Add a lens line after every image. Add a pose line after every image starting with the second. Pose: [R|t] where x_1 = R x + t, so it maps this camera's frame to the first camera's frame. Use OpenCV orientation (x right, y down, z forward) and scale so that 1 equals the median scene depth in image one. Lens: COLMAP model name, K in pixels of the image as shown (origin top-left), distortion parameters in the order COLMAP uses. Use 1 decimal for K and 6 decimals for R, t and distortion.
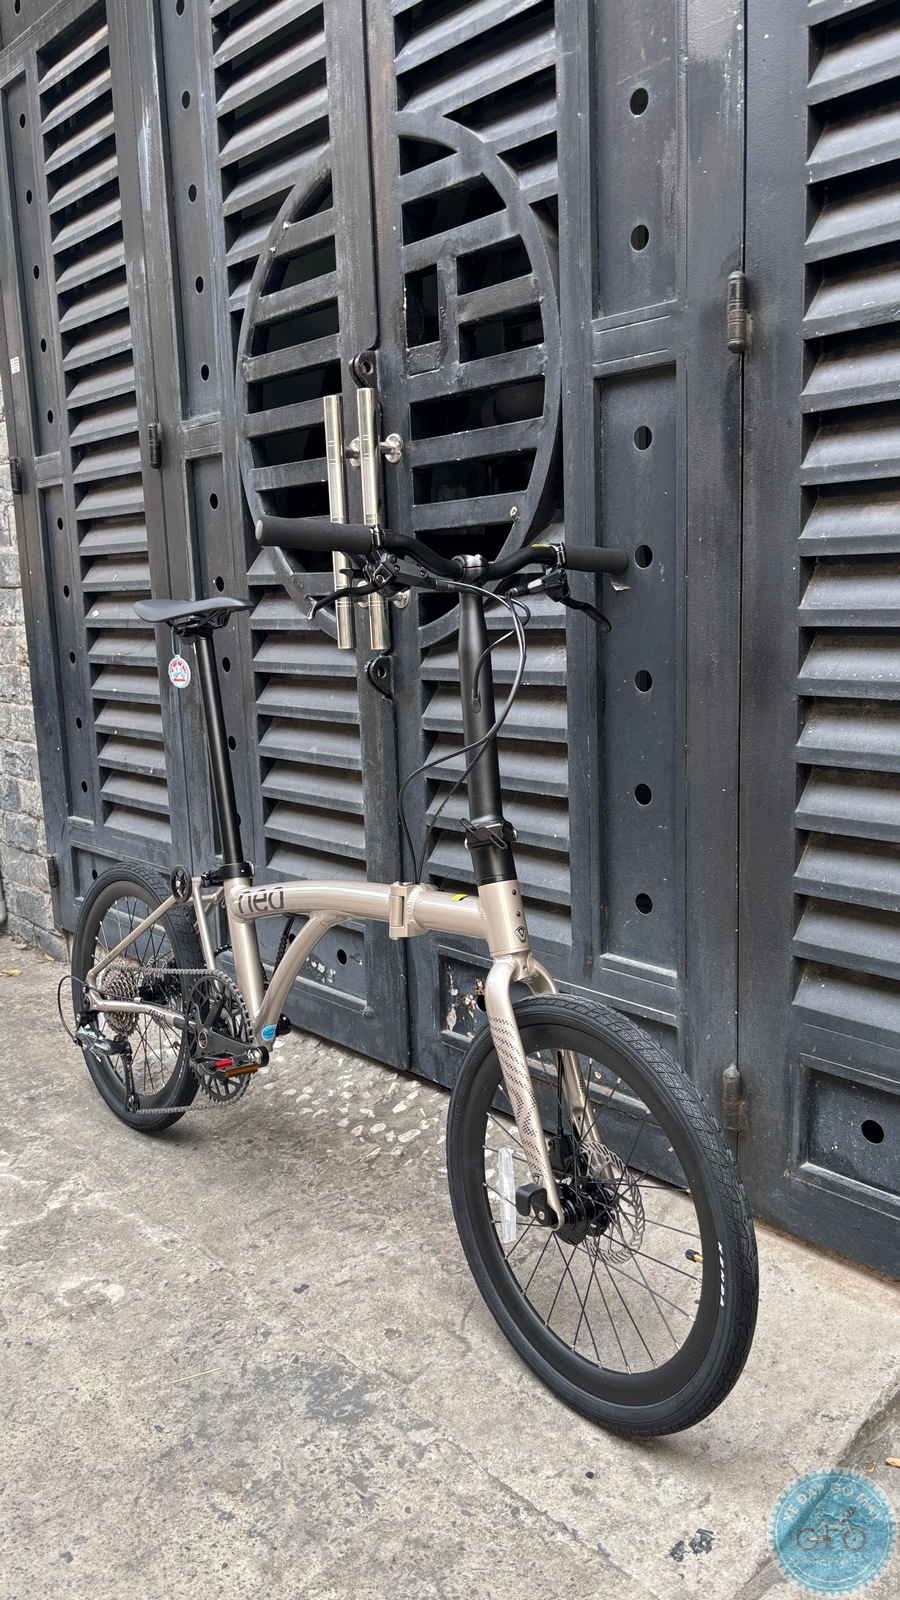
lens RADIAL K [[1213.4, 0, 441.6], [0, 1213.4, 805.4], [0, 0, 1]] dist [0.002973, 0.008582]
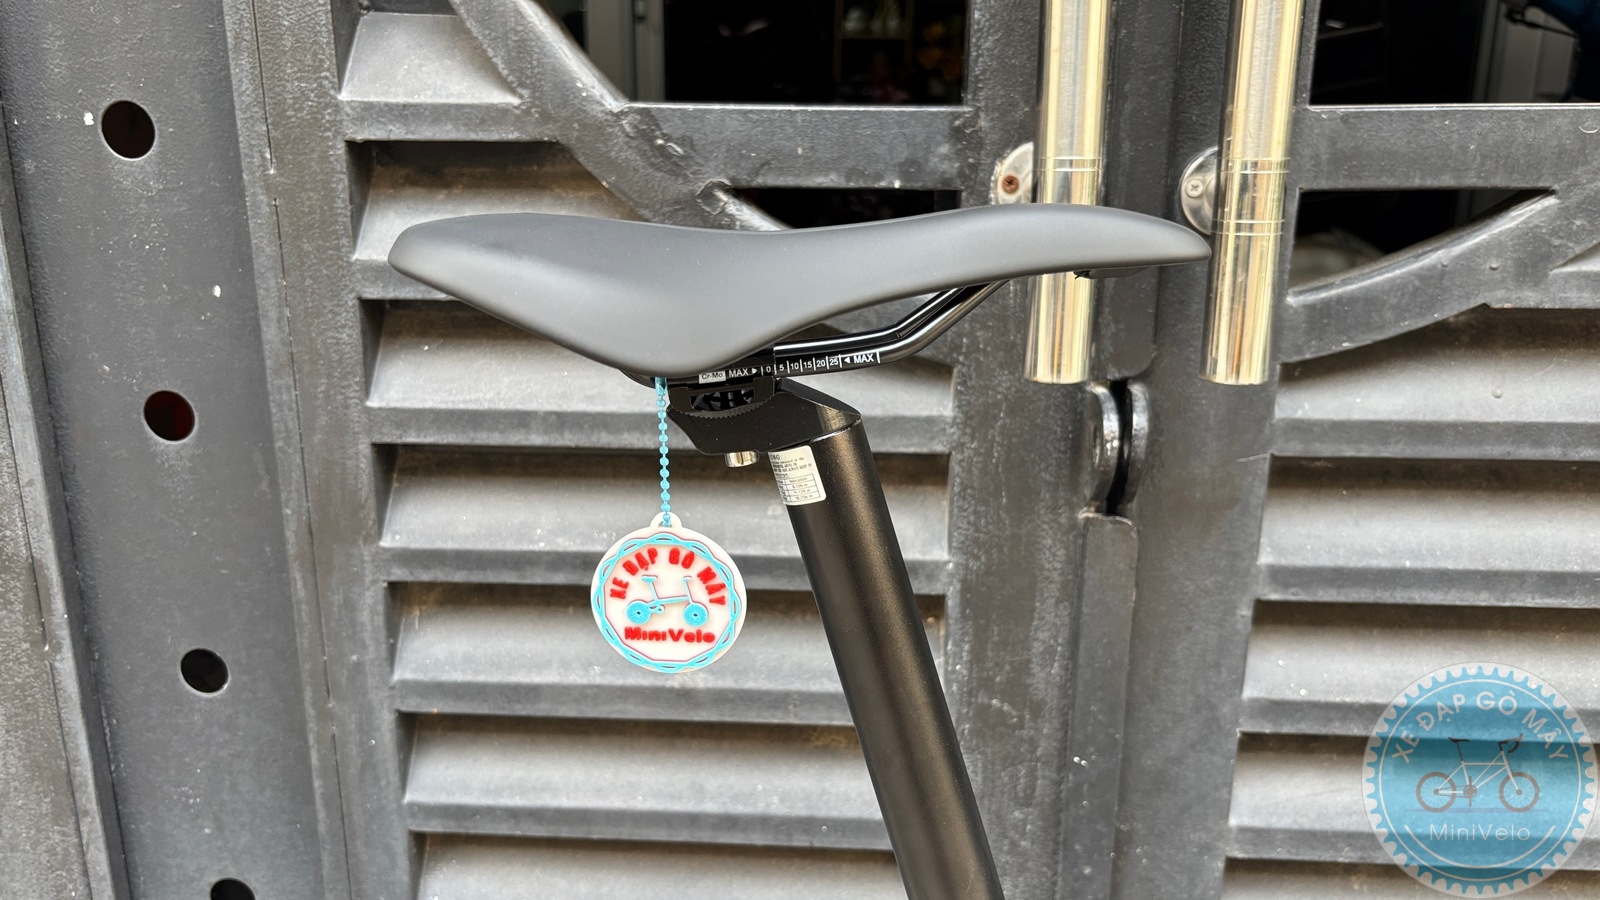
lens RADIAL K [[1215.2, 0, 790.8], [0, 1215.2, 454.6], [0, 0, 1]] dist [0.005785, 0.001492]
pose [[0.713217, -0.151048, 0.684475, -0.382153], [0.097845, 0.988399, 0.116163, -0.178153], [-0.694081, -0.015877, 0.719722, 0.975547]]
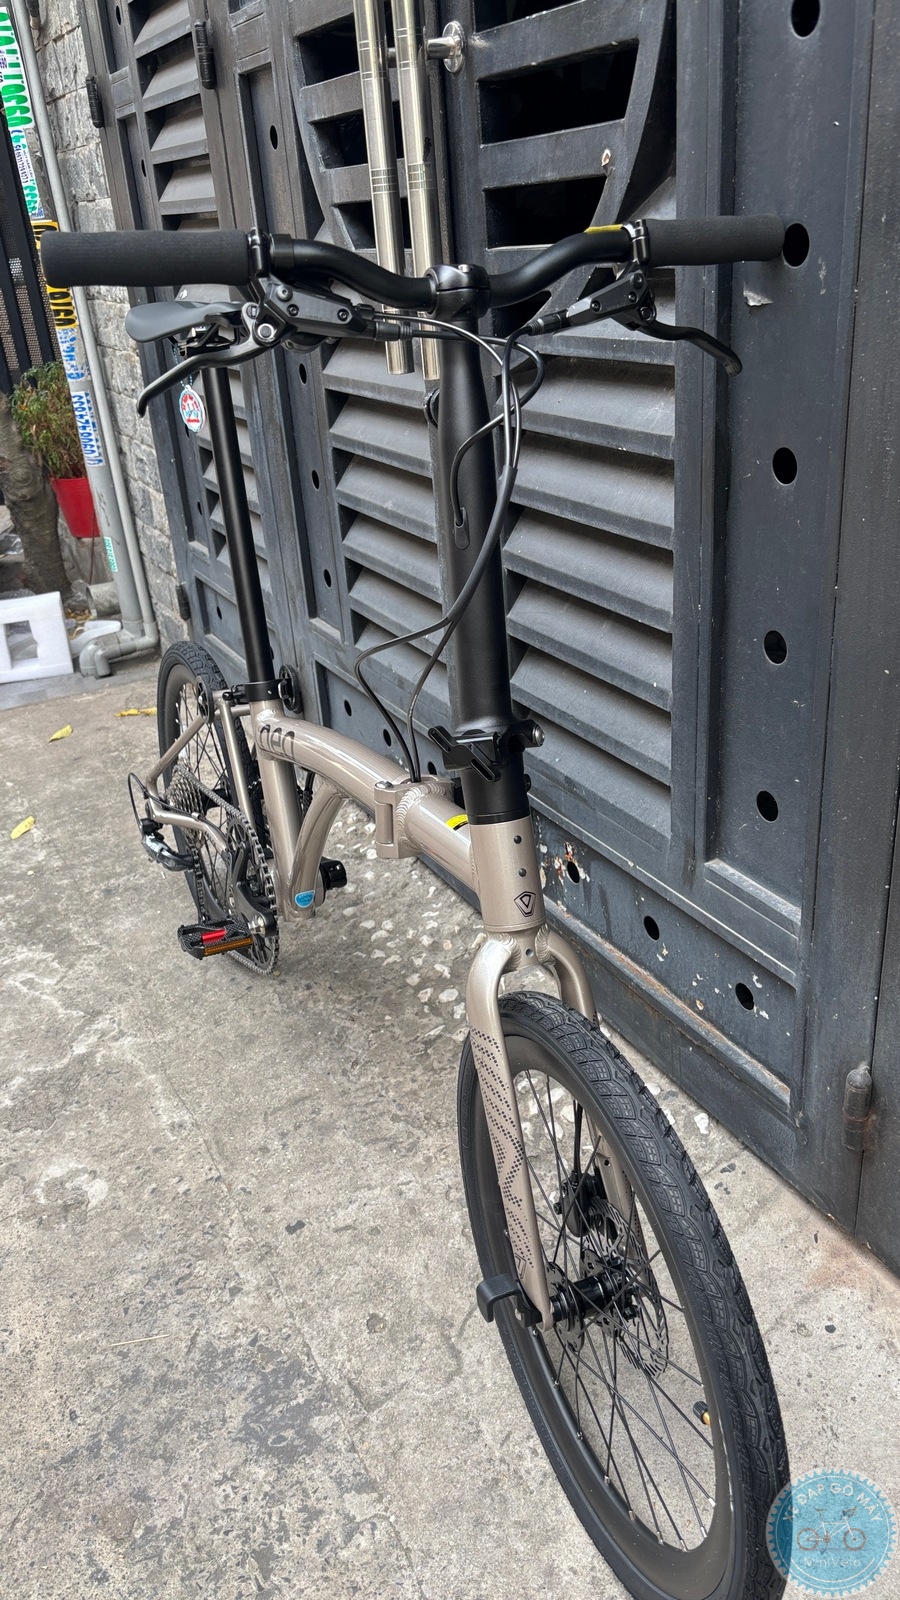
lens RADIAL K [[1215.0, 0, 440.9], [0, 1215.0, 806.3], [0, 0, 1]] dist [0.041510, -0.062491]
pose [[0.969095, 0.073561, -0.235463, 0.150038], [-0.002087, 0.956915, 0.290360, -0.112011], [0.246677, -0.280895, 0.927496, 0.329201]]
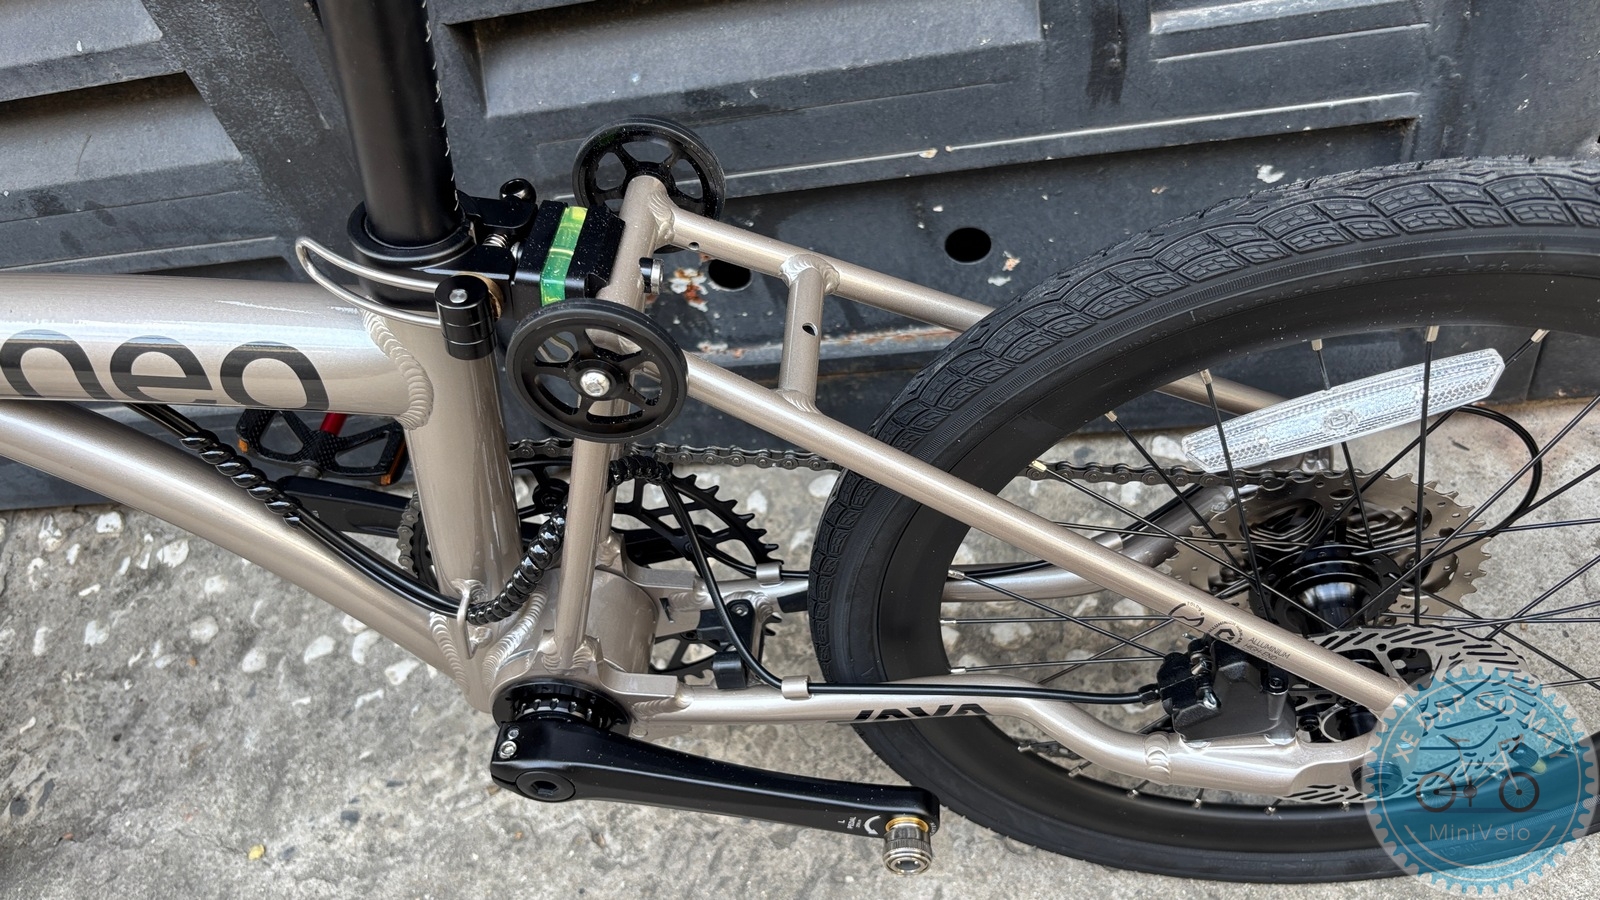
lens RADIAL K [[1238.3, 0, 800.6], [0, 1238.3, 461.4], [0, 0, 1]] dist [0.001925, 0.005671]
pose [[0.733243, -0.579372, 0.355925, -0.152199], [0.303603, 0.747327, 0.591039, -0.028693], [-0.608424, -0.325315, 0.723872, 0.772642]]
